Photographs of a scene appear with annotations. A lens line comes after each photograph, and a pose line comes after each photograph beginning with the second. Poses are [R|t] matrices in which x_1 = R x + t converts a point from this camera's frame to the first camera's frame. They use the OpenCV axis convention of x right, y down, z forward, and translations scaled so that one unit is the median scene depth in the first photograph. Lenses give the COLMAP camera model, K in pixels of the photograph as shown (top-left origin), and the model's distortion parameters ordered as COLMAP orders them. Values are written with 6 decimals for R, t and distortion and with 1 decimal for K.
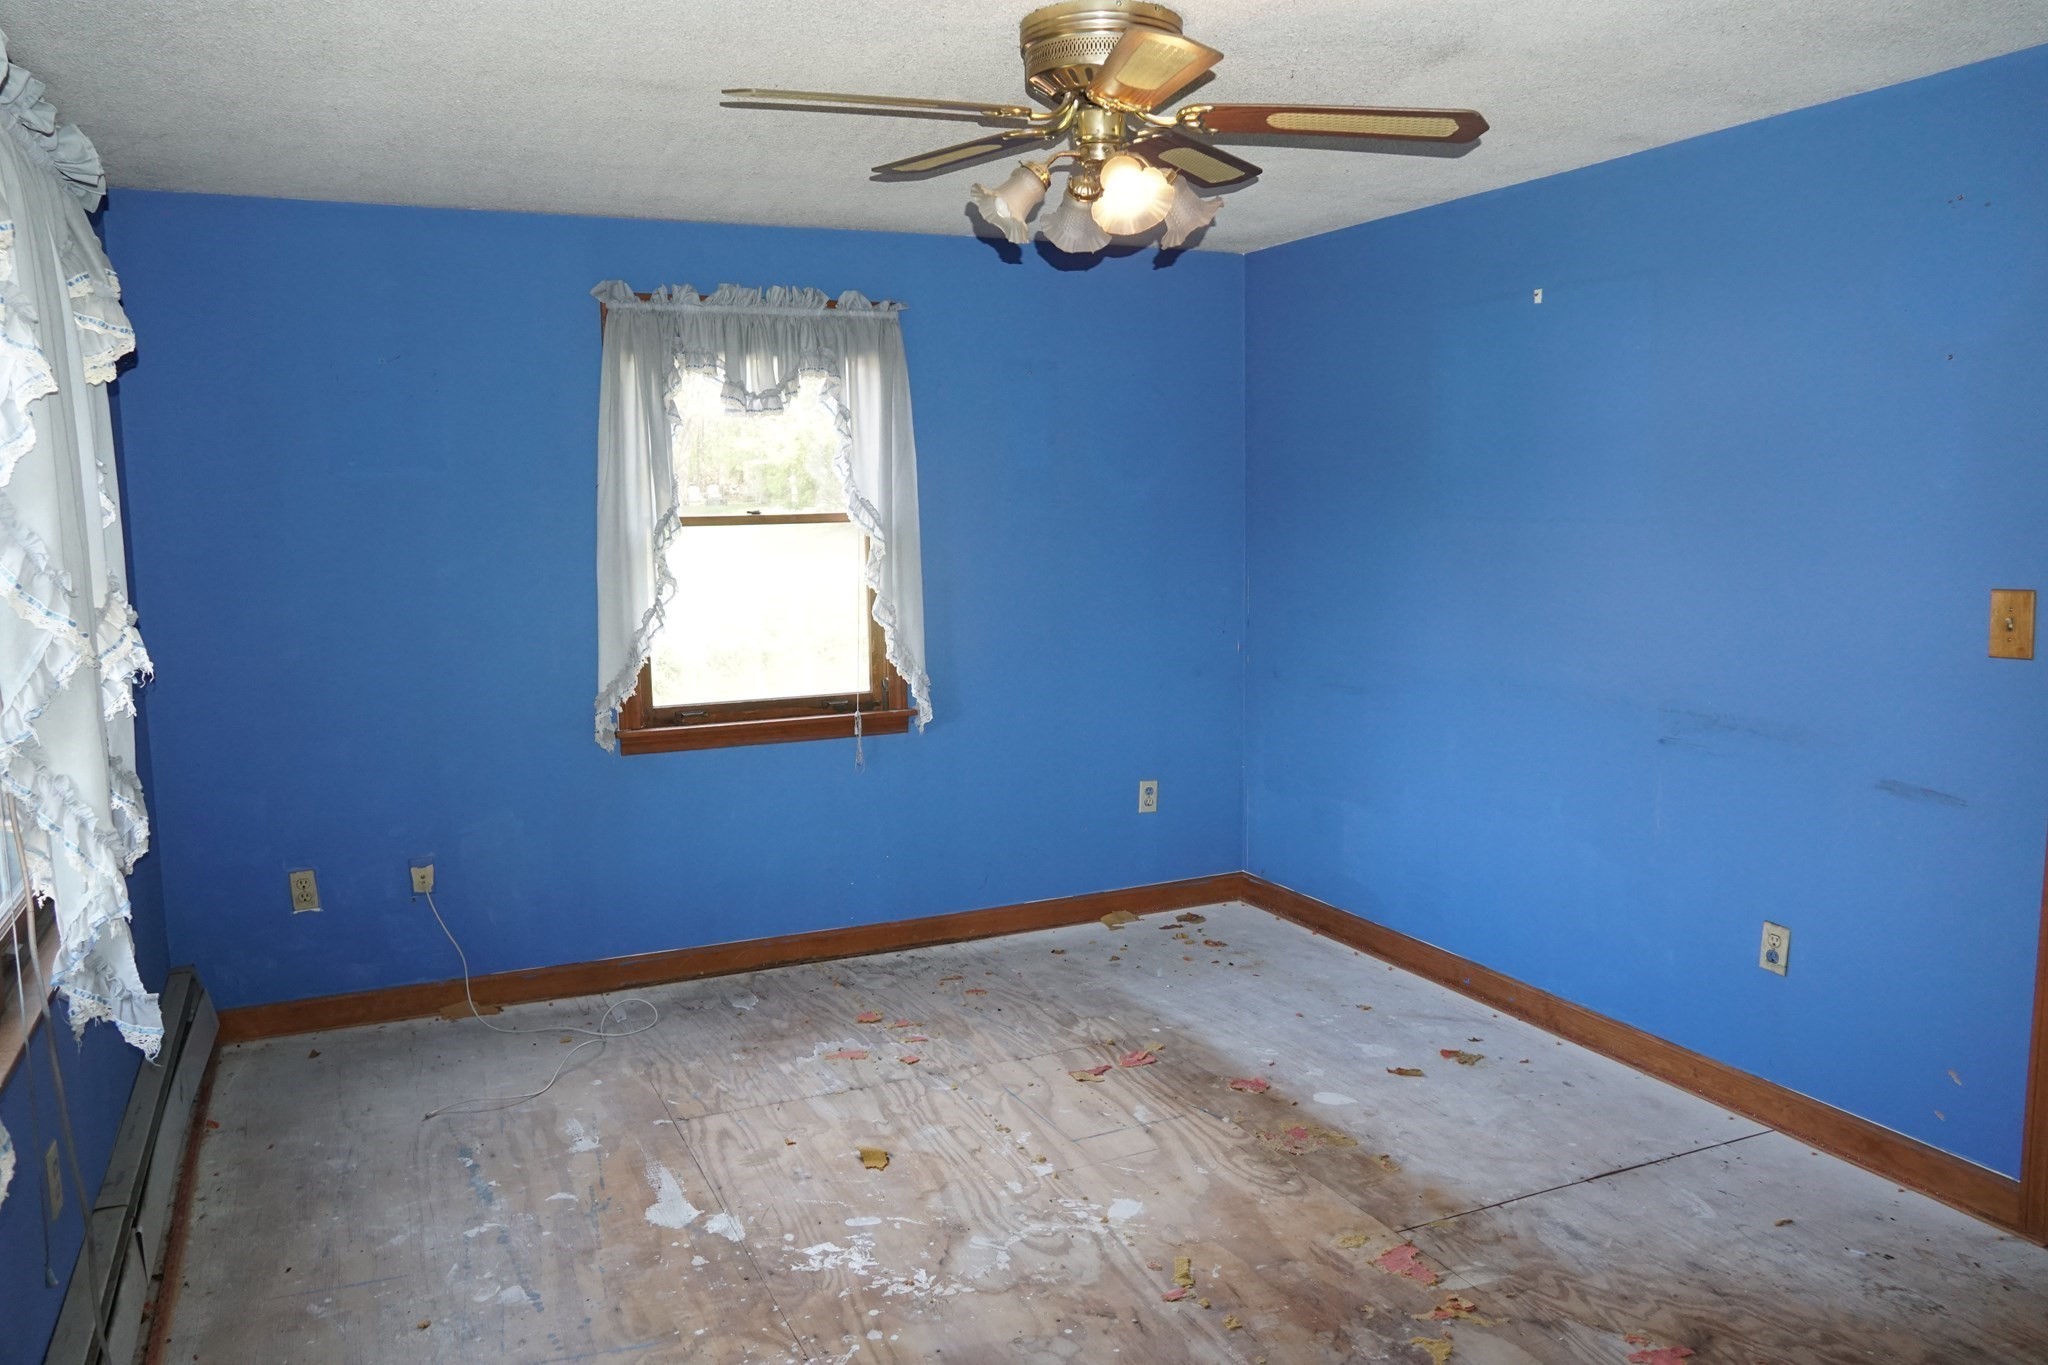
lens RADIAL K [[1536.0, 0, 1024.0], [0, 1536.0, 682.5], [0, 0, 1]] dist [-0.049742, 0.060881]
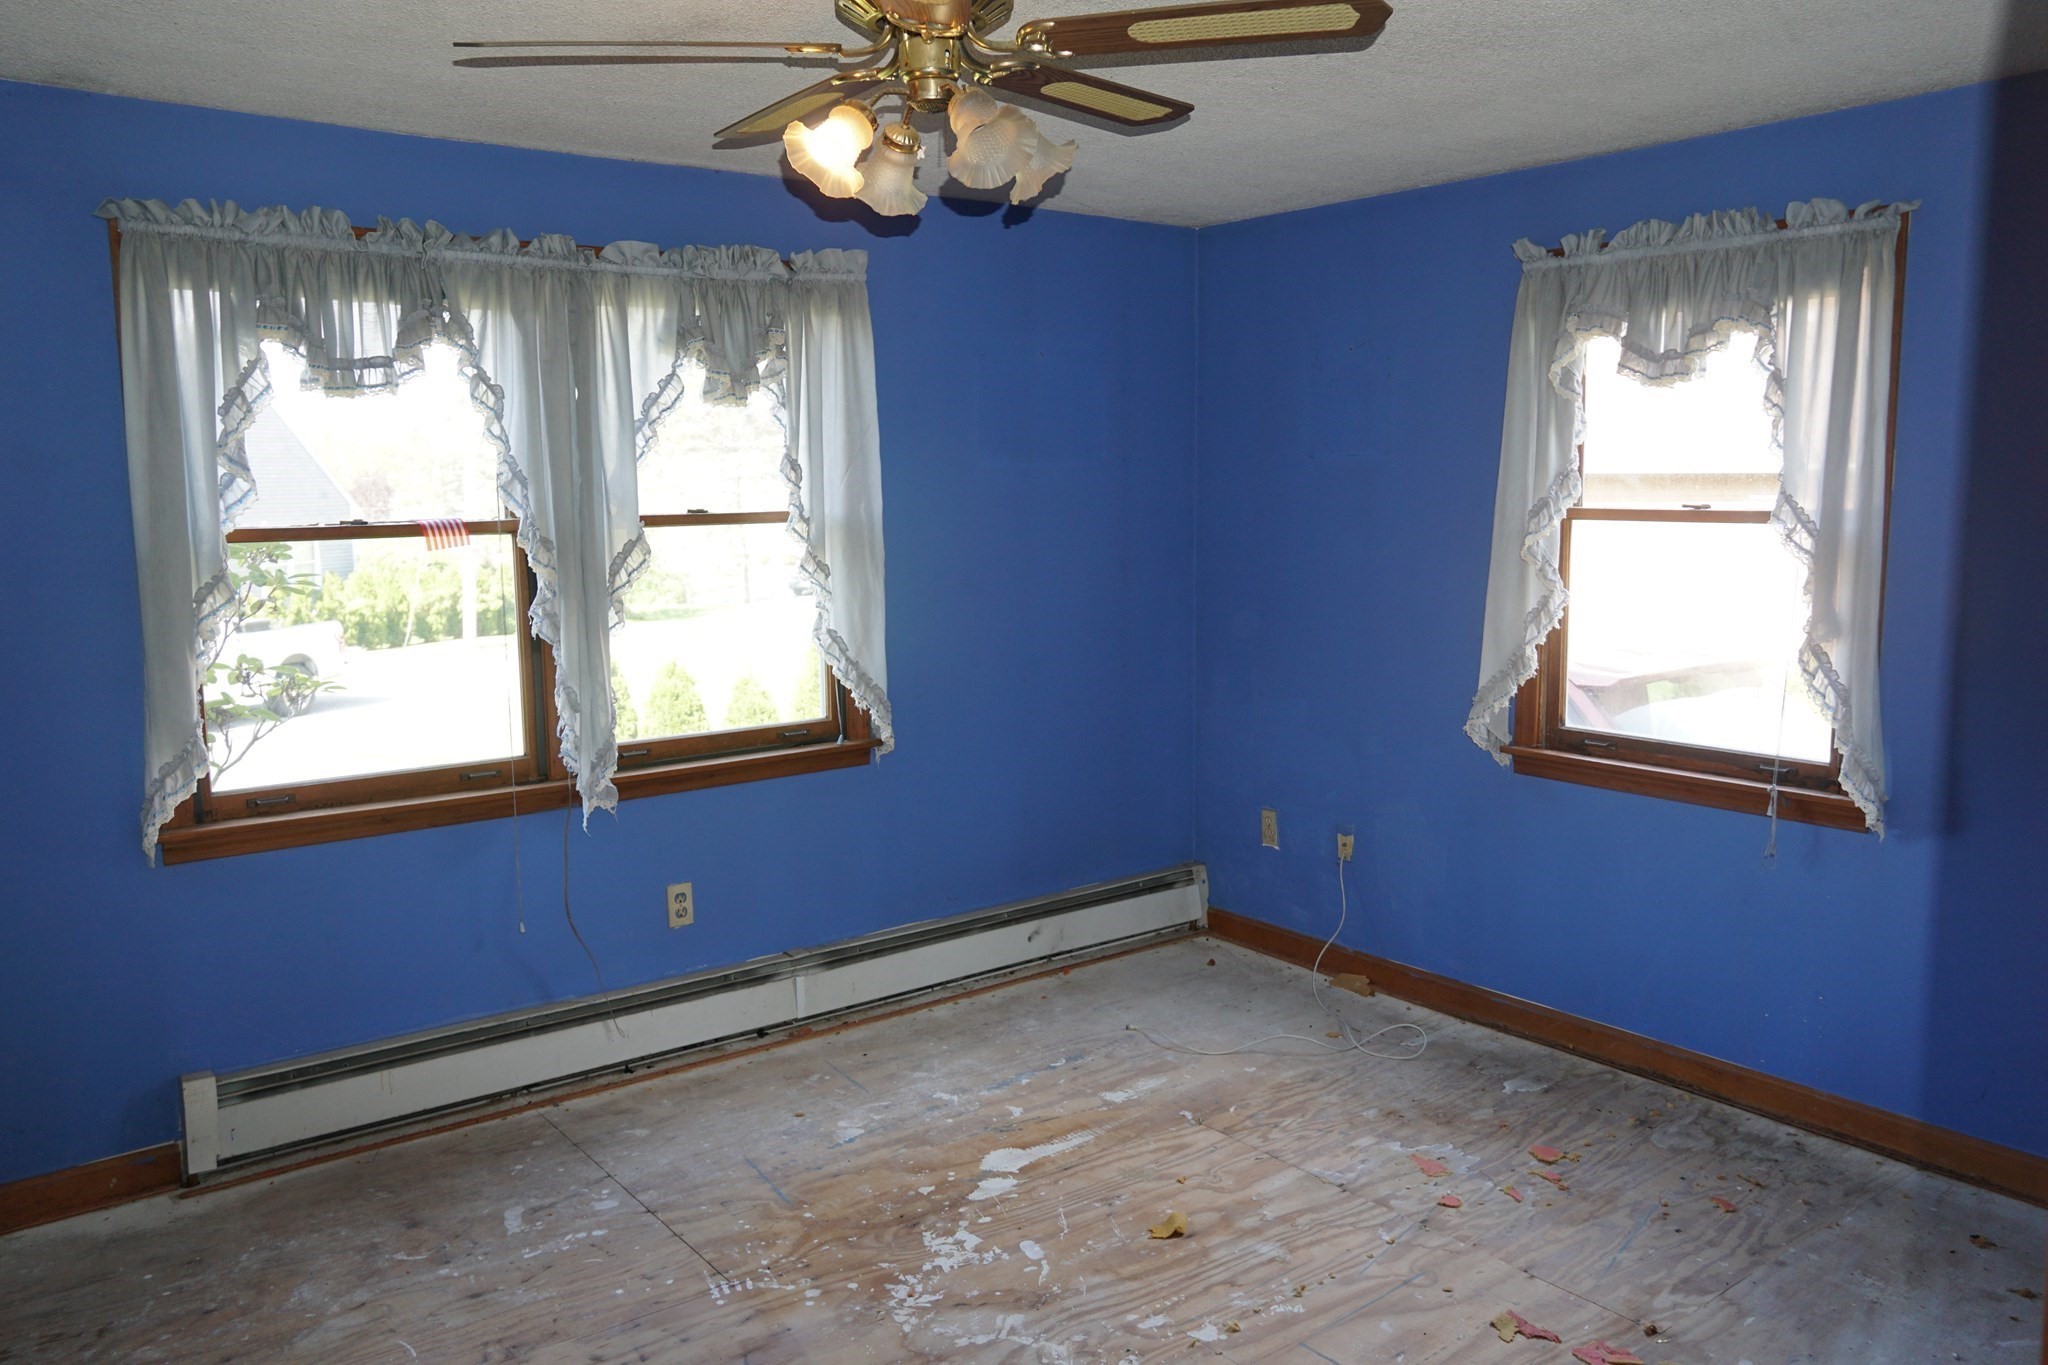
lens RADIAL K [[1536.0, 0, 1024.0], [0, 1536.0, 682.5], [0, 0, 1]] dist [-0.049742, 0.060881]
pose [[0.229964, 0.141511, -0.962856, 0.542201], [-0.117491, 0.986172, 0.116877, -0.077735], [0.966081, 0.086249, 0.243410, 0.517368]]
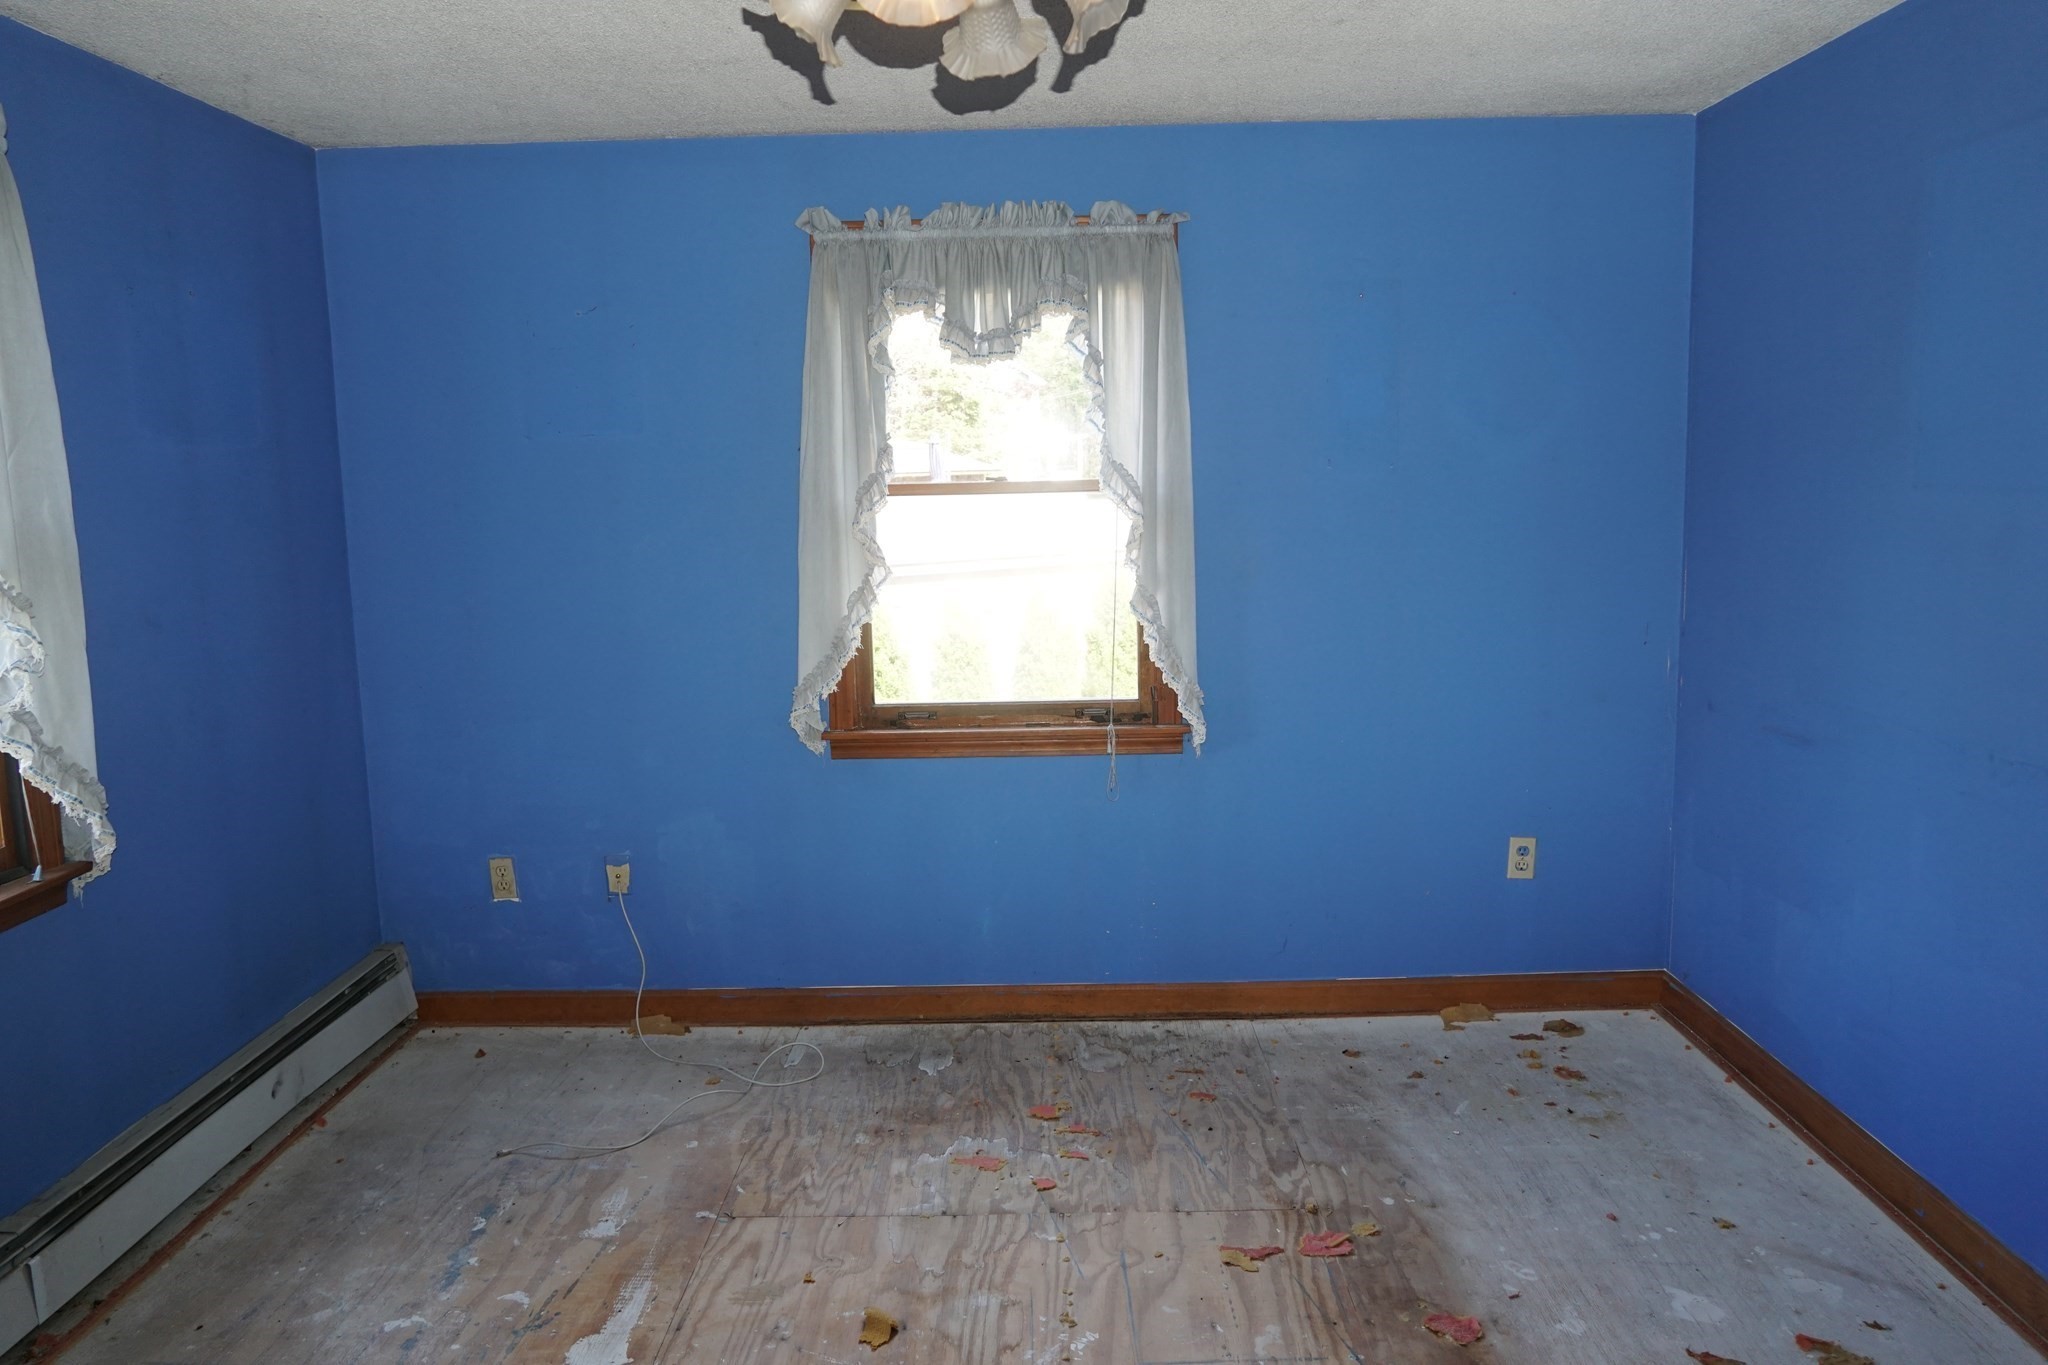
lens RADIAL K [[1536.0, 0, 1024.0], [0, 1536.0, 682.5], [0, 0, 1]] dist [-0.049742, 0.060881]
pose [[0.902630, 0.055323, -0.426847, 0.212614], [-0.044727, 0.998392, 0.034817, -0.032019], [0.428087, -0.012335, 0.903653, 0.267502]]
